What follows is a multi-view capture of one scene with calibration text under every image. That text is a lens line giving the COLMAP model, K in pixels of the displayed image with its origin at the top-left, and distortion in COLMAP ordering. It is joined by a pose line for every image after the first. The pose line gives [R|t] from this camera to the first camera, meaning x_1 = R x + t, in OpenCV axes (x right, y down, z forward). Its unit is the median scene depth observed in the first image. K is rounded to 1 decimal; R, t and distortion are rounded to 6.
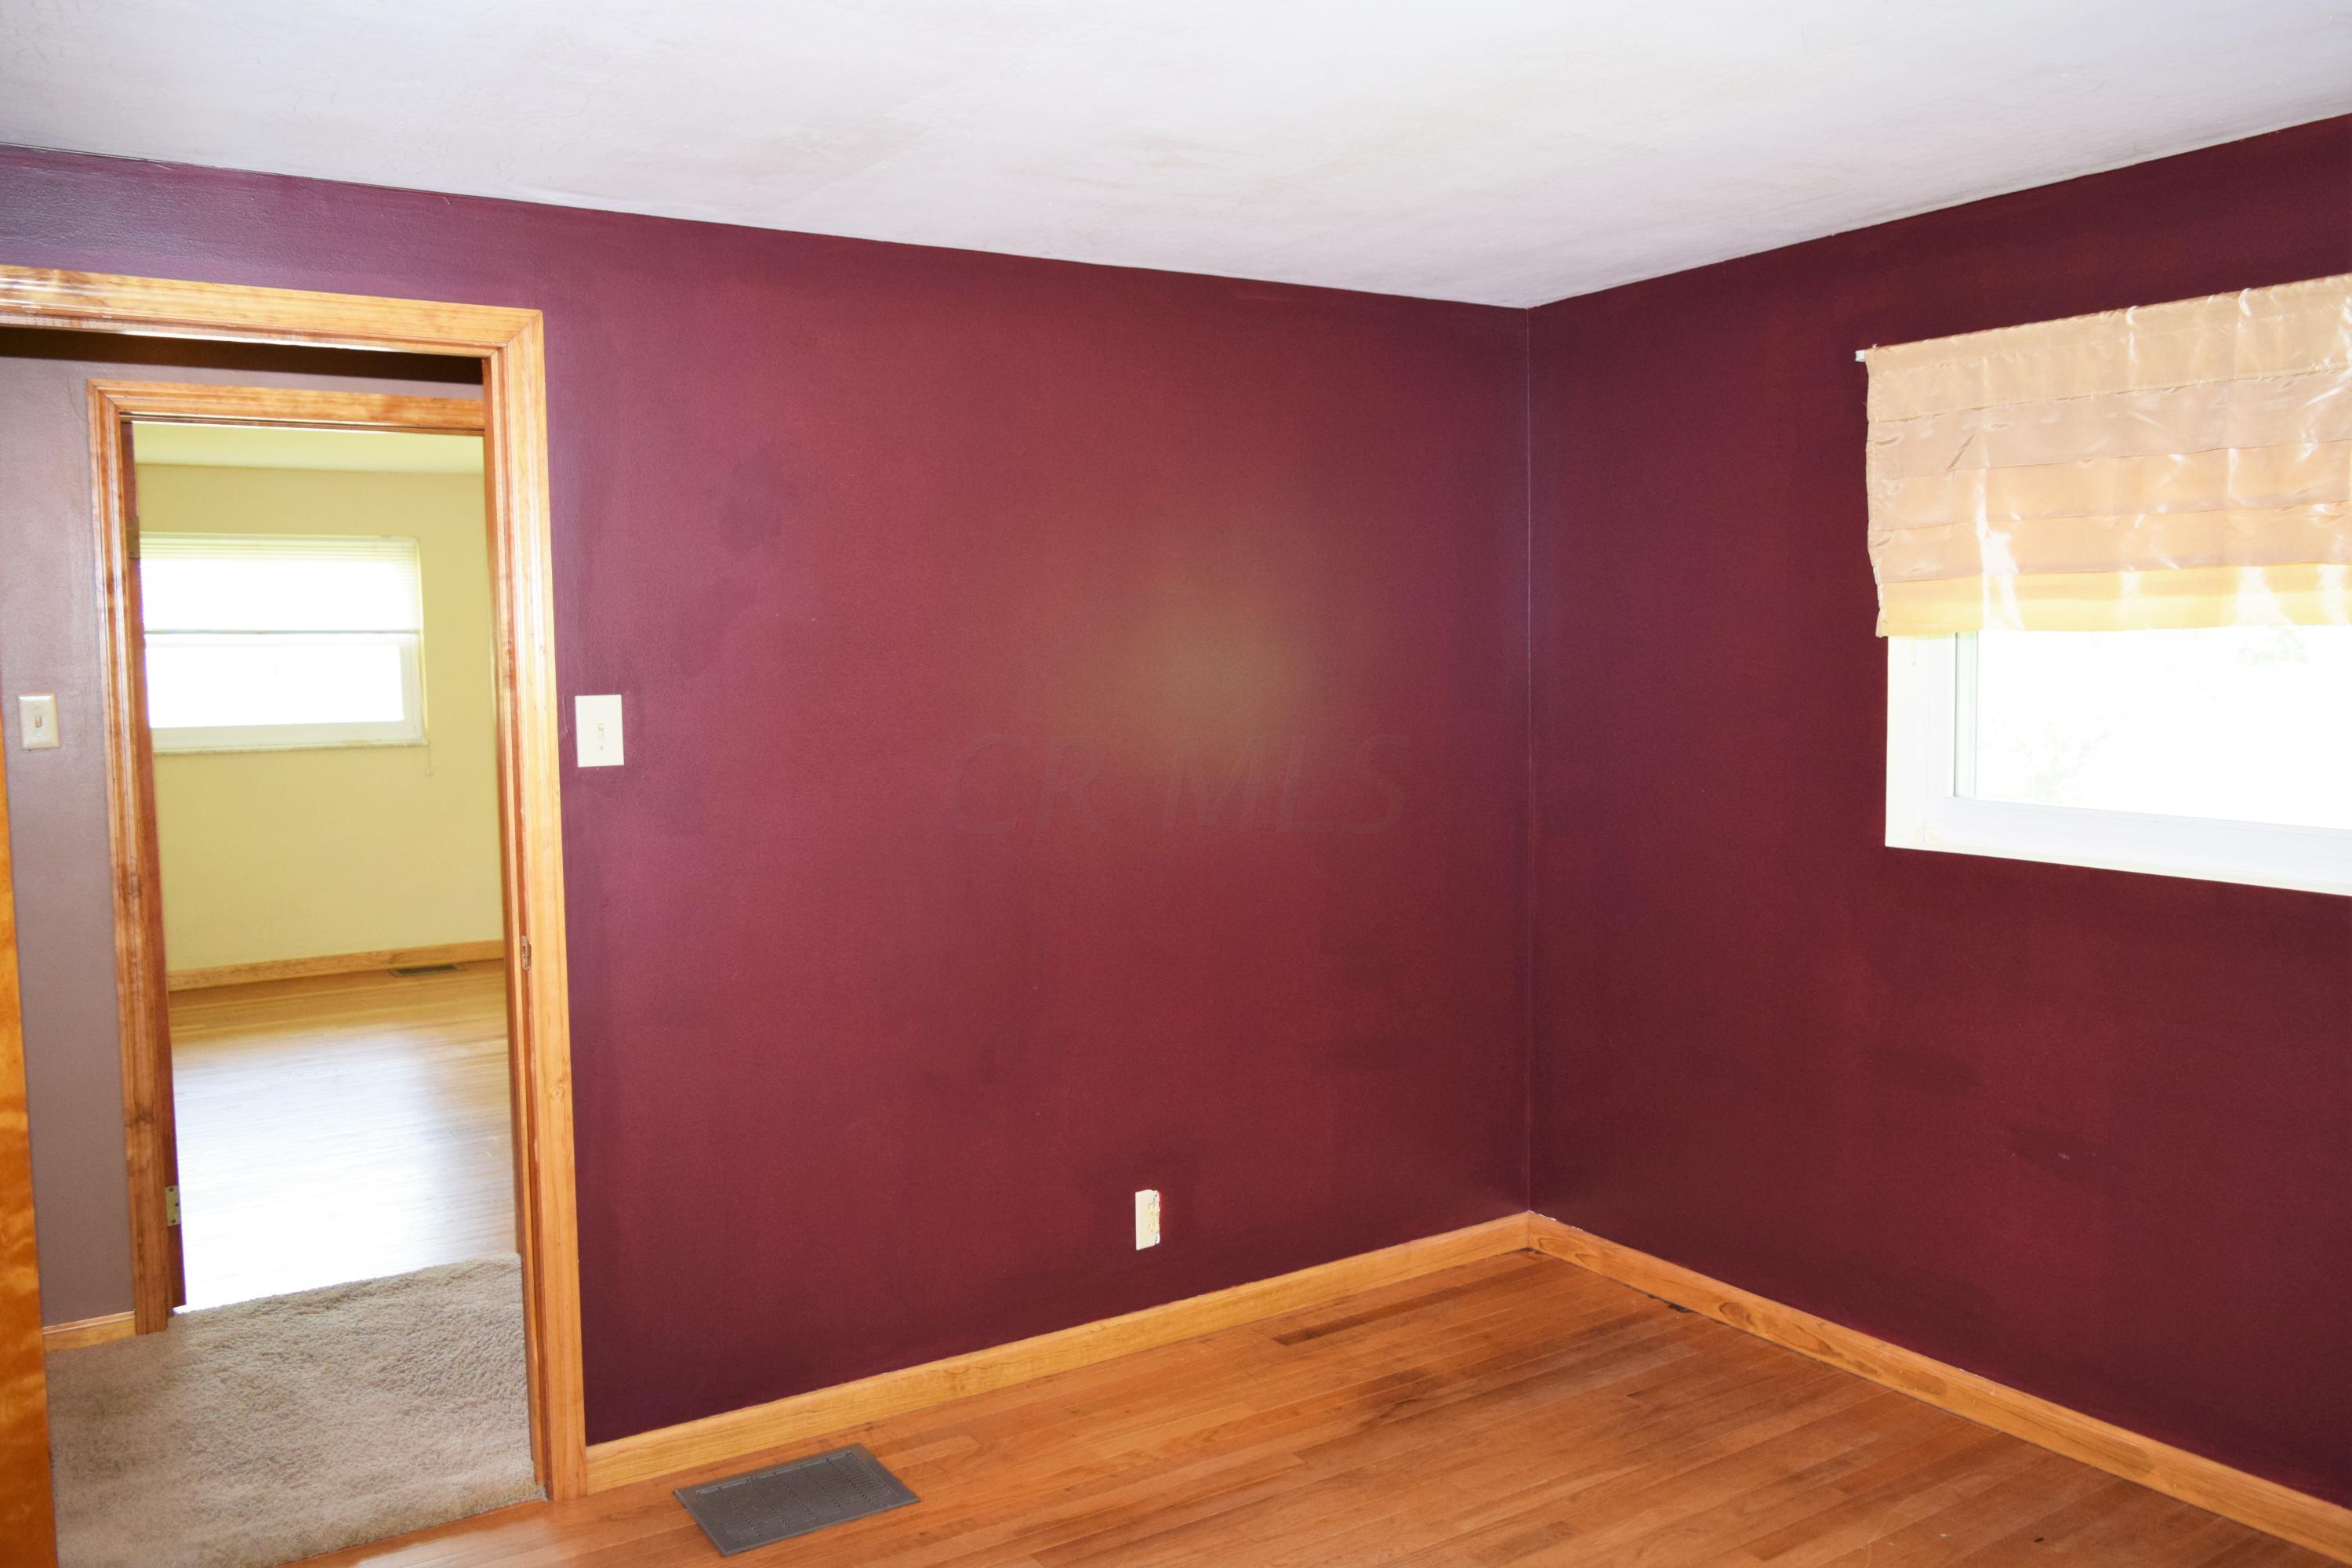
lens RADIAL K [[1809.9, 0, 1169.1], [0, 1809.9, 767.6], [0, 0, 1]] dist [-0.017944, 0.010345]
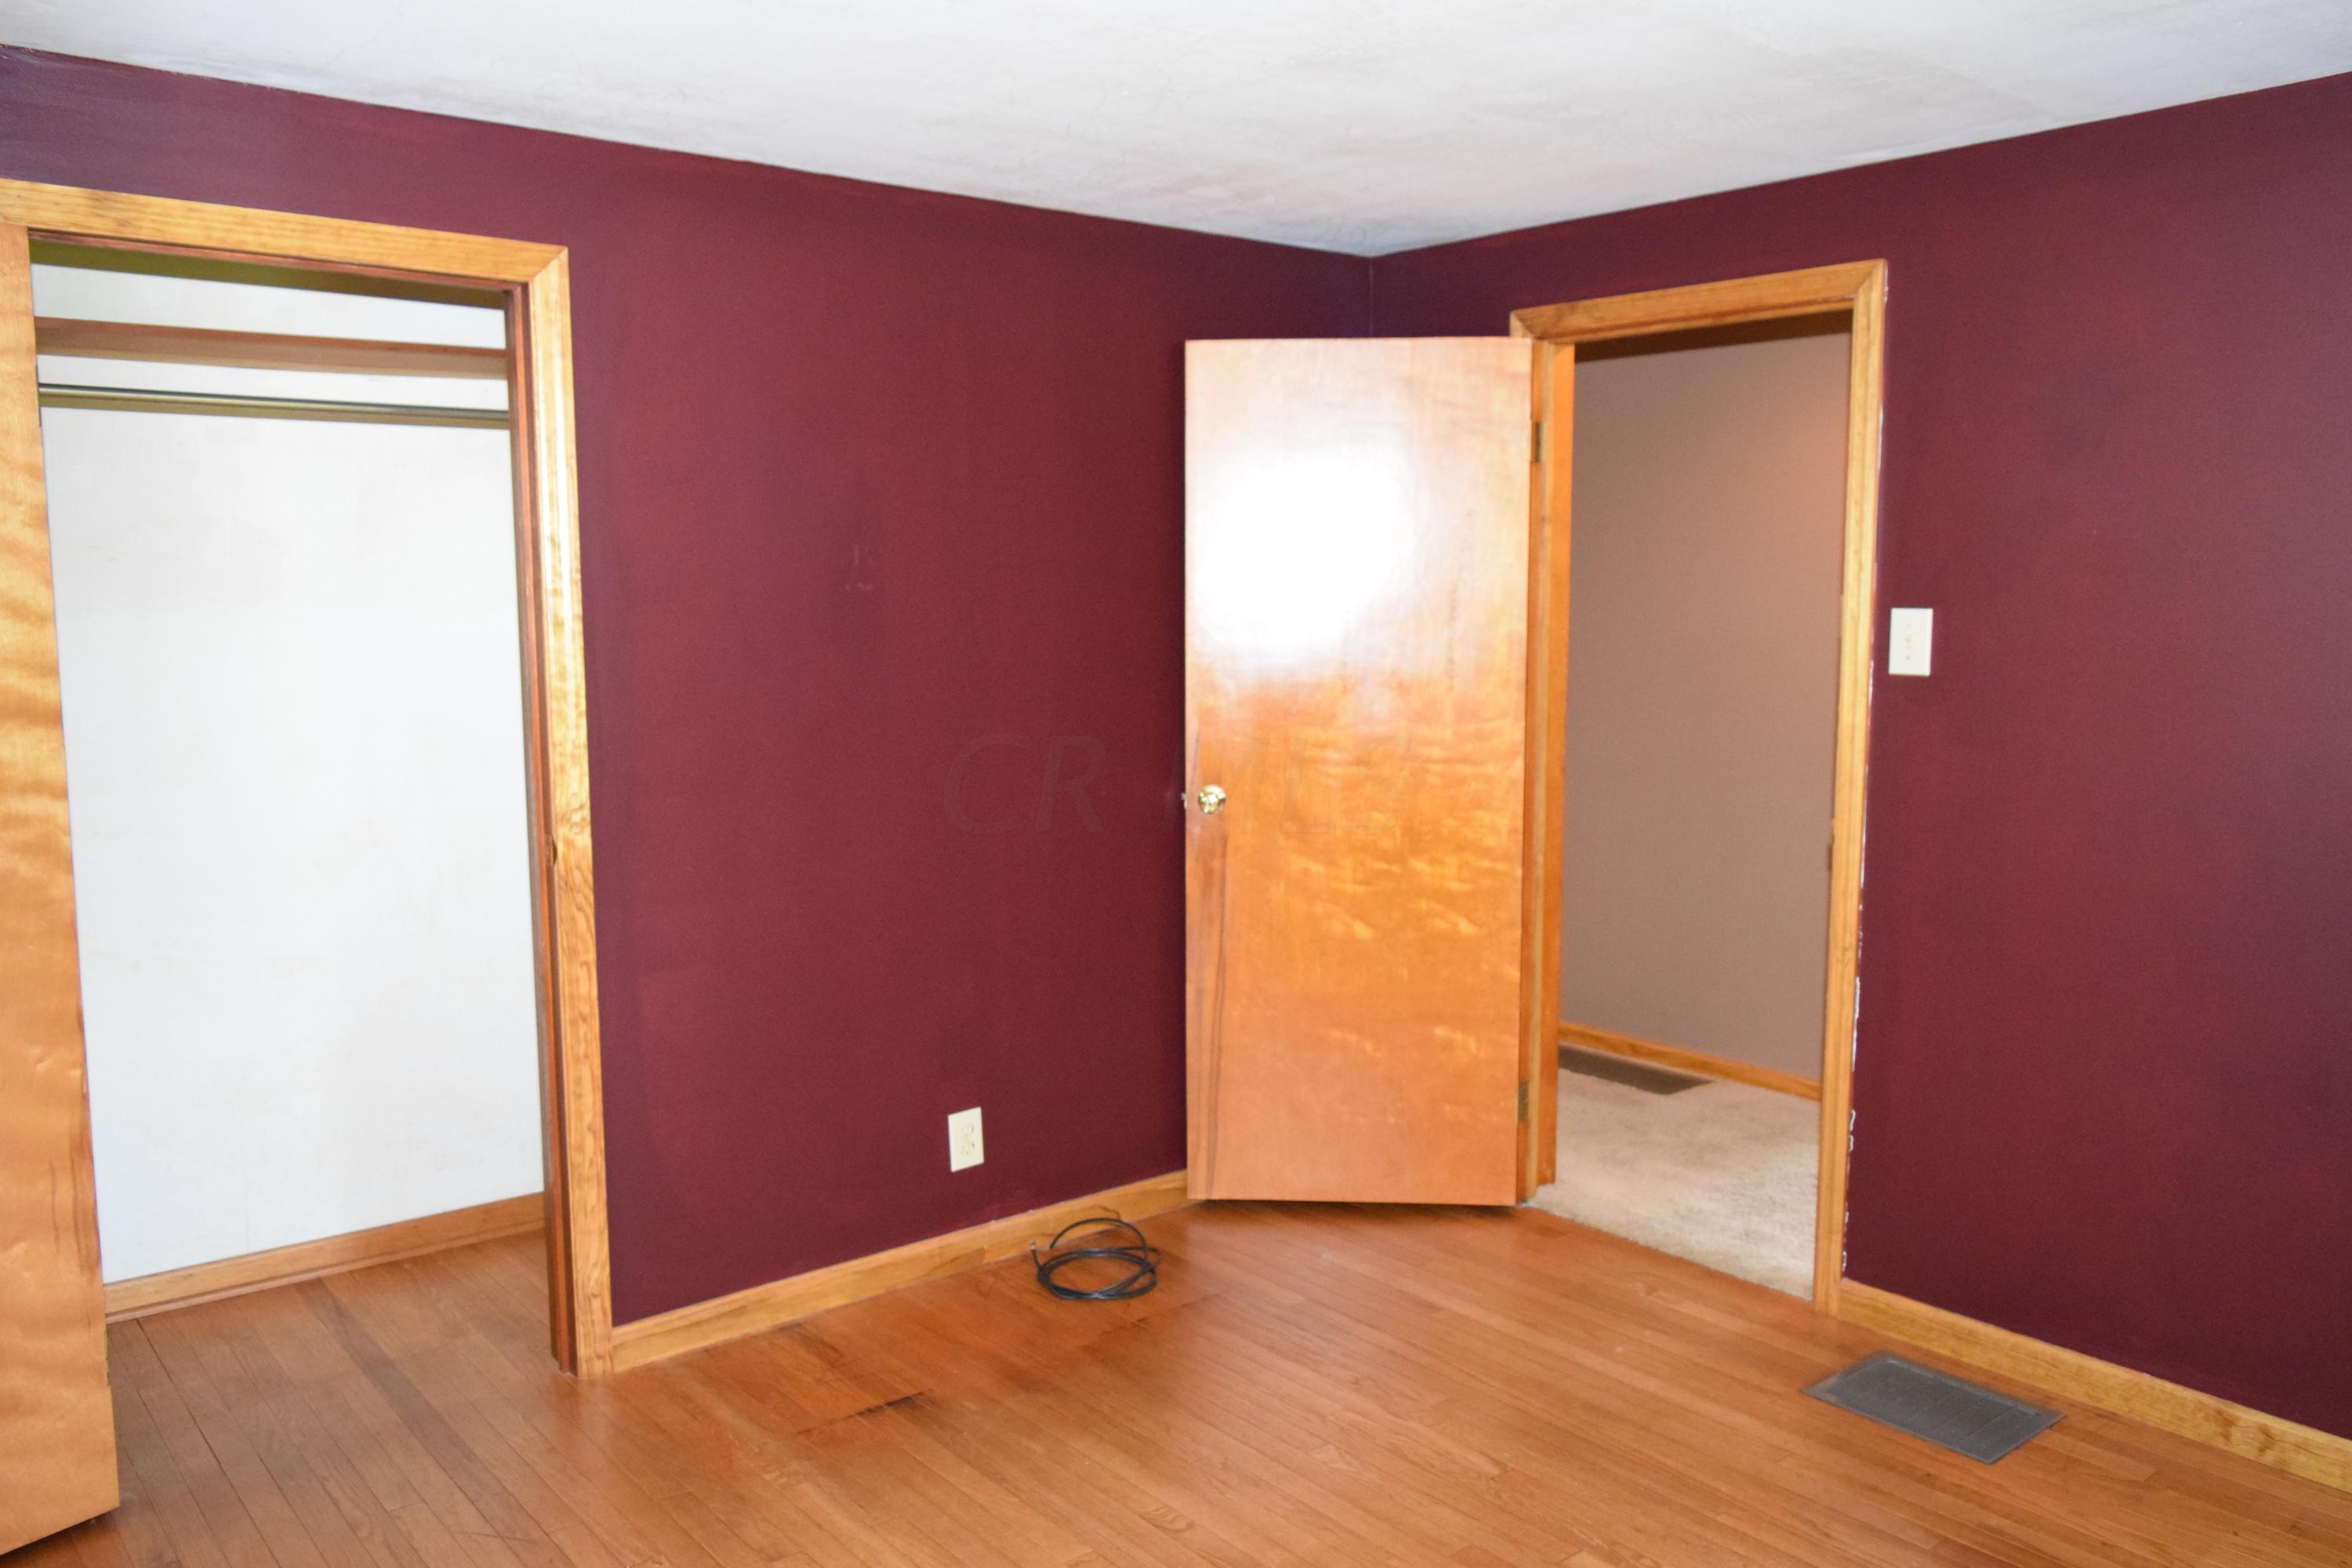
lens RADIAL K [[1809.9, 0, 1169.1], [0, 1809.9, 767.6], [0, 0, 1]] dist [-0.017944, 0.010345]
pose [[0.123362, 0.121253, -0.984926, 0.700988], [-0.063421, 0.991442, 0.114111, -0.041144], [0.990333, 0.048388, 0.129996, 0.425770]]
